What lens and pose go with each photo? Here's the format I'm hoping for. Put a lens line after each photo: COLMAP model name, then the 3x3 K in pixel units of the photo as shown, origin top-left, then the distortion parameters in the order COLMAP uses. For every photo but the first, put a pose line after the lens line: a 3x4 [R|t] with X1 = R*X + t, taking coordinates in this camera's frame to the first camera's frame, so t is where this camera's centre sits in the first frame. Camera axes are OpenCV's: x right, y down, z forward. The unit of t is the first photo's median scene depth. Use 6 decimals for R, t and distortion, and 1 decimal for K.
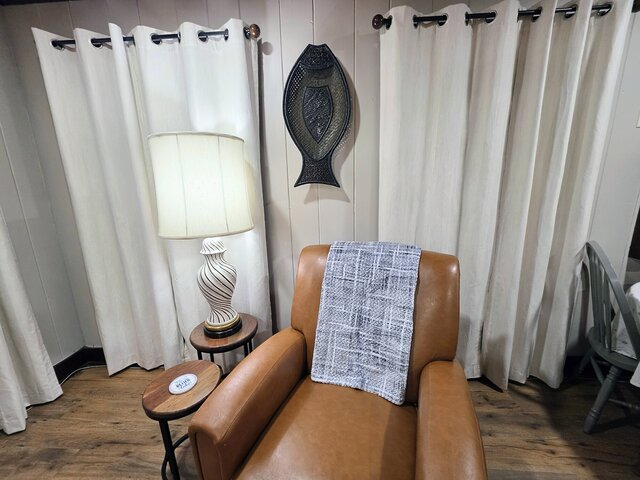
lens RADIAL K [[254.3, 0, 318.2], [0, 254.3, 240.1], [0, 0, 1]] dist [0.001577, 0.000197]
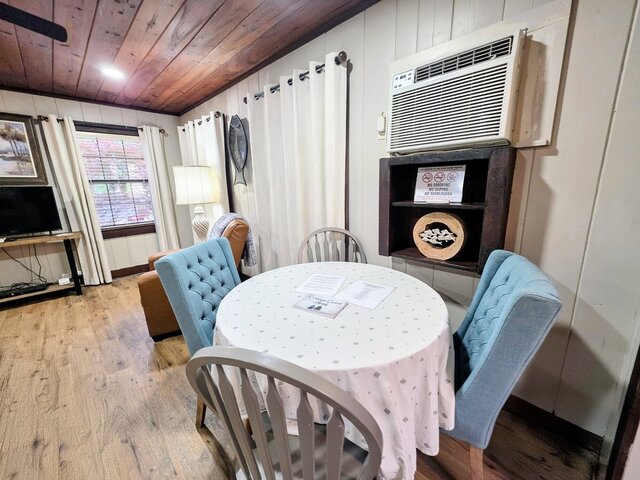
lens RADIAL K [[254.3, 0, 318.9], [0, 254.3, 239.3], [0, 0, 1]] dist [0.001577, 0.000197]
pose [[0.760509, 0.142811, -0.633428, 1.883350], [-0.120974, 0.989597, 0.077868, -0.029833], [0.637959, 0.017409, 0.769874, -0.110057]]
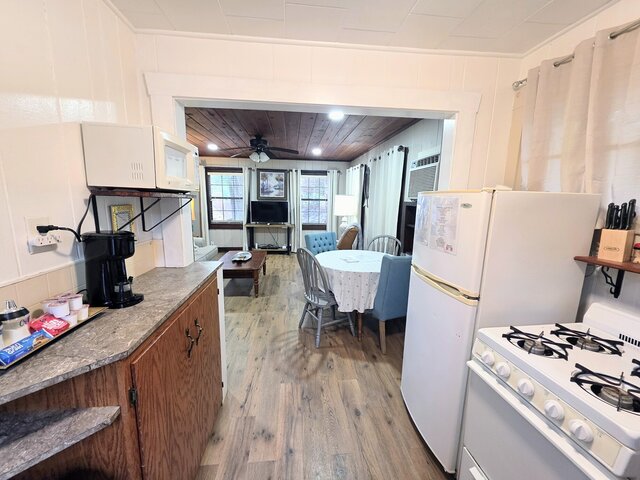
lens RADIAL K [[254.3, 0, 320.3], [0, 254.3, 240.7], [0, 0, 1]] dist [0.001577, 0.000197]
pose [[0.172993, 0.190900, -0.966246, 3.362029], [-0.220140, 0.963712, 0.150986, -0.173861], [0.960006, 0.186589, 0.208740, -0.162458]]
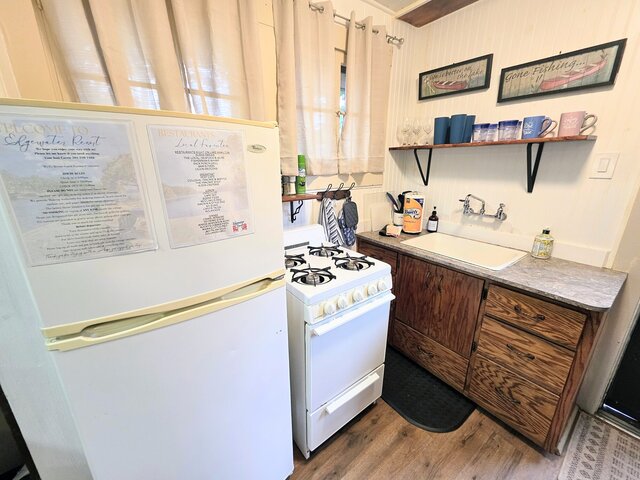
lens RADIAL K [[254.3, 0, 321.2], [0, 254.3, 239.3], [0, 0, 1]] dist [0.001577, 0.000197]
pose [[0.770039, -0.159089, 0.617844, 2.362094], [0.115066, 0.987162, 0.110774, -0.124371], [-0.627535, -0.014207, 0.778459, -0.035540]]
